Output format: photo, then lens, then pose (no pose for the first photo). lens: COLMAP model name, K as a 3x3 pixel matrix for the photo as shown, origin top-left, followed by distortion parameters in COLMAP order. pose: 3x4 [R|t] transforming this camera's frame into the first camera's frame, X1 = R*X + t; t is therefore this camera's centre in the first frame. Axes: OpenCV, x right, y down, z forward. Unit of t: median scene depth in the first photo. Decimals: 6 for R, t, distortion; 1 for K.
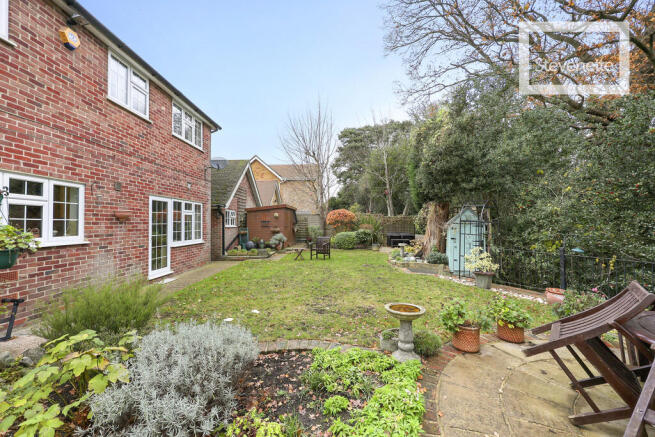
lens RADIAL K [[263.3, 0, 327.5], [0, 263.3, 220.2], [0, 0, 1]] dist [0.000157, 0.000268]
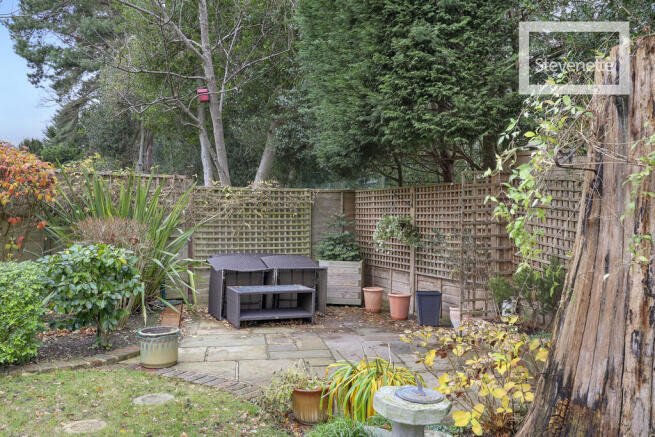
lens RADIAL K [[666.4, 0, 327.4], [0, 666.4, 218.8], [0, 0, 1]] dist [0.008758, 0.000000]
pose [[0.909393, 0.004326, 0.415916, 0.087704], [-0.009633, 0.999897, 0.010662, 0.008348], [-0.415827, -0.013703, 0.909341, 0.484287]]
